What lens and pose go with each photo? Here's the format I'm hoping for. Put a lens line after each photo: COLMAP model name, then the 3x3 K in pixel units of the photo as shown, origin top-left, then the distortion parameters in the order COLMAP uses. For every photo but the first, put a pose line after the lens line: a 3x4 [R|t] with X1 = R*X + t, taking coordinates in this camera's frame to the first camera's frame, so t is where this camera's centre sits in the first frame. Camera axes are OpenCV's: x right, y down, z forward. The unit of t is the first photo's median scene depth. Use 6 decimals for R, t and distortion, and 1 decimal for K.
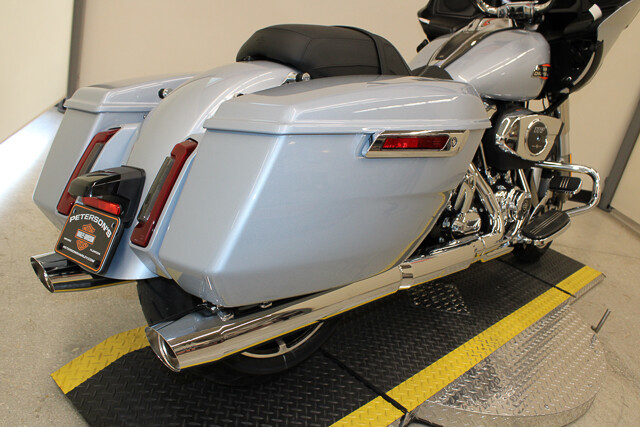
lens RADIAL K [[566.1, 0, 320.0], [0, 566.1, 213.5], [0, 0, 1]] dist [-0.102258, 0.008214]
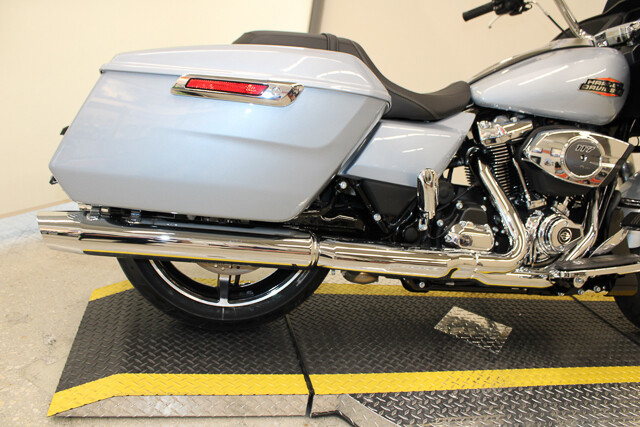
lens RADIAL K [[524.8, 0, 320.0], [0, 524.8, 213.5], [0, 0, 1]] dist [-0.149282, 0.115089]
pose [[0.835333, 0.083568, -0.543355, 0.637998], [-0.173300, 0.978013, -0.116006, 0.148583], [0.521714, 0.191067, 0.831449, 0.186517]]
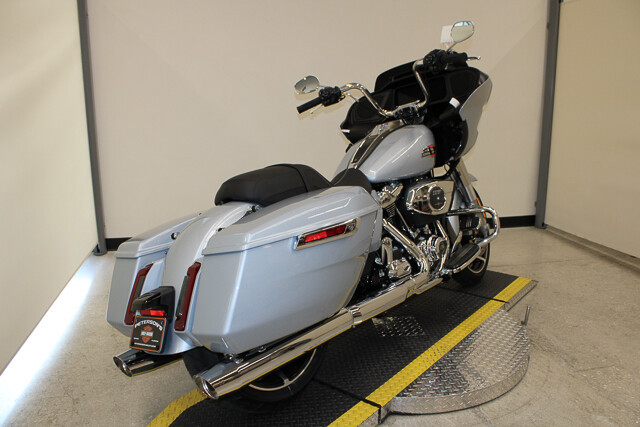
lens RADIAL K [[524.8, 0, 320.0], [0, 524.8, 213.5], [0, 0, 1]] dist [-0.149282, 0.115089]
pose [[0.972184, -0.234046, 0.008942, 0.108183], [0.232964, 0.962337, -0.140129, 0.022618], [0.024191, 0.138315, 0.990093, -0.400093]]
